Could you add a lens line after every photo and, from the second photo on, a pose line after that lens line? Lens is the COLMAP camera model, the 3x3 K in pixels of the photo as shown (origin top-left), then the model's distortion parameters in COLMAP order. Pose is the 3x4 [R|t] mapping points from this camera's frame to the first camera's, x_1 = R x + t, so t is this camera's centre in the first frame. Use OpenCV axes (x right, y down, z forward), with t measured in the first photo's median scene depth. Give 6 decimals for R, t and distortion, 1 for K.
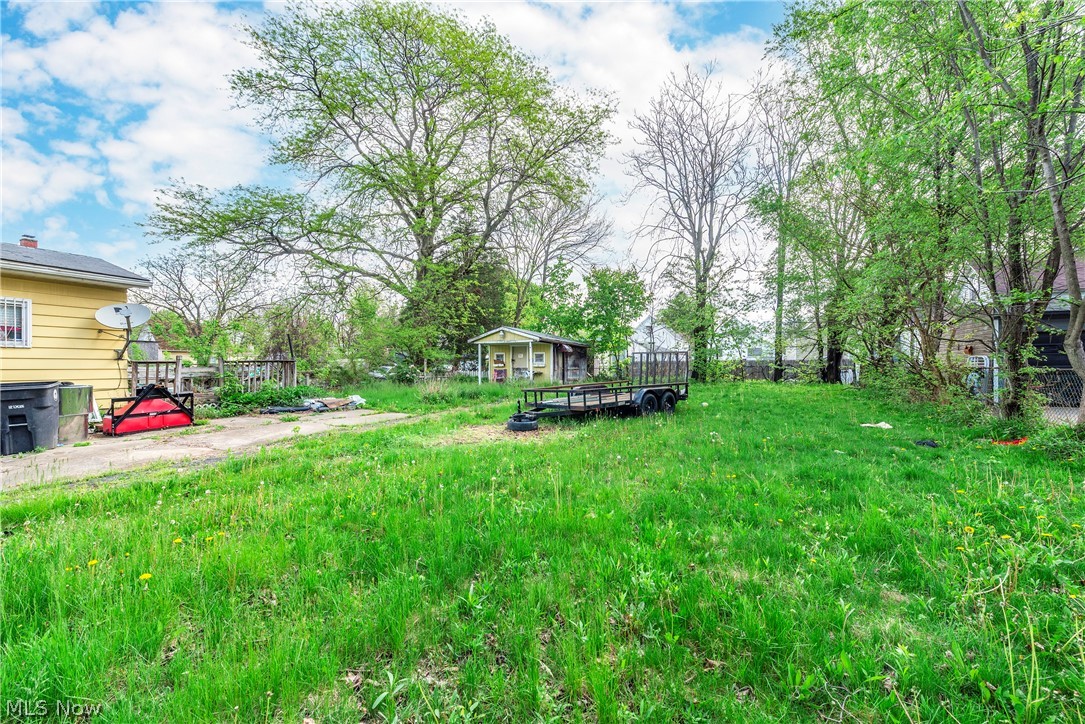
lens RADIAL K [[429.8, 0, 542.2], [0, 429.8, 367.1], [0, 0, 1]] dist [0.000179, -0.000162]
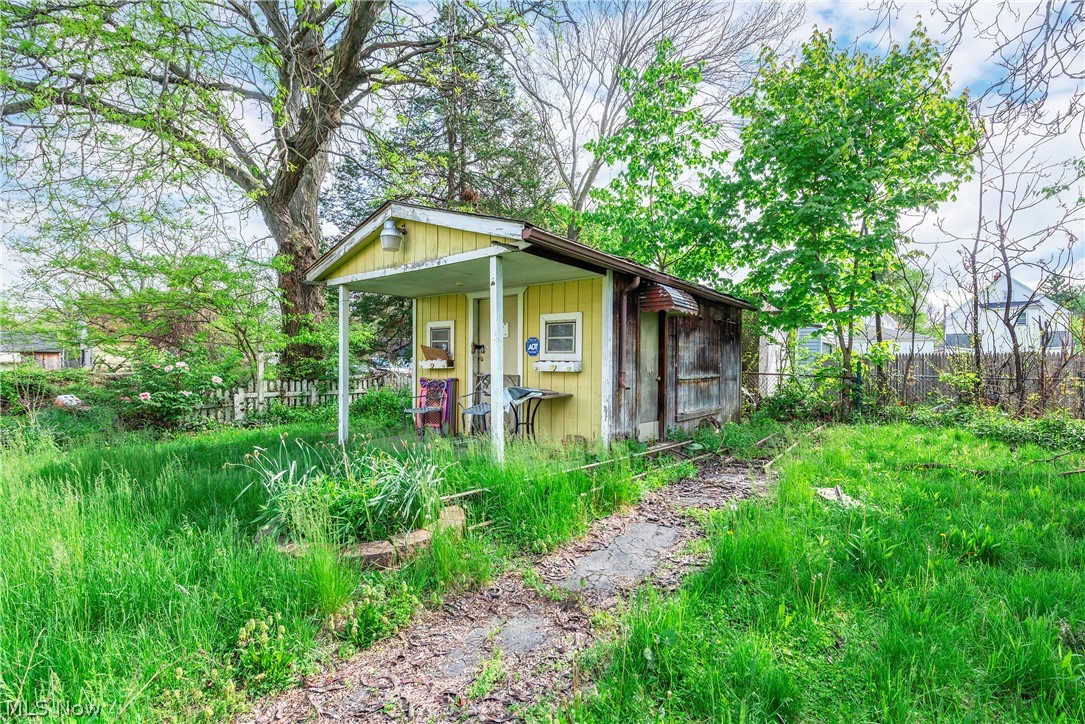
lens RADIAL K [[492.2, 0, 542.5], [0, 492.2, 362.0], [0, 0, 1]] dist [0.038169, 0.000097]
pose [[0.975000, 0.006248, -0.222119, 0.045057], [-0.007417, 0.999963, -0.004430, -0.004862], [0.222083, 0.005967, 0.975010, 0.682661]]
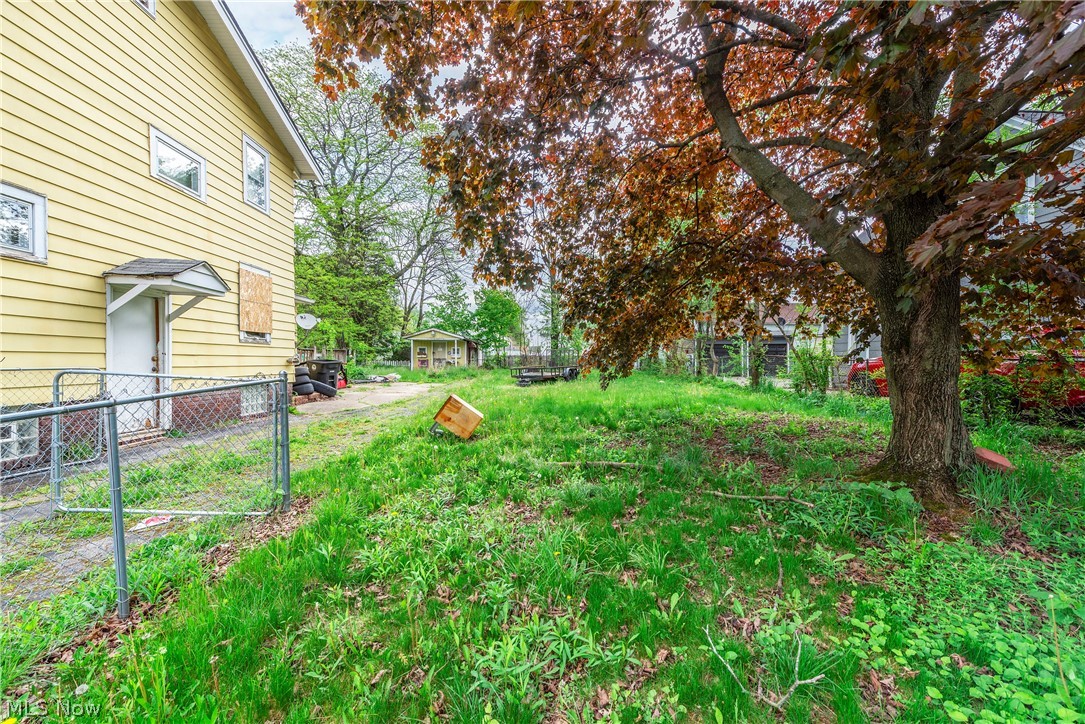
lens RADIAL K [[429.8, 0, 542.2], [0, 429.8, 367.1], [0, 0, 1]] dist [0.000179, -0.000162]
pose [[0.887190, 0.001739, 0.461400, -0.395825], [-0.008015, 0.999900, 0.011642, 0.011118], [-0.461334, -0.014027, 0.887116, -0.363003]]
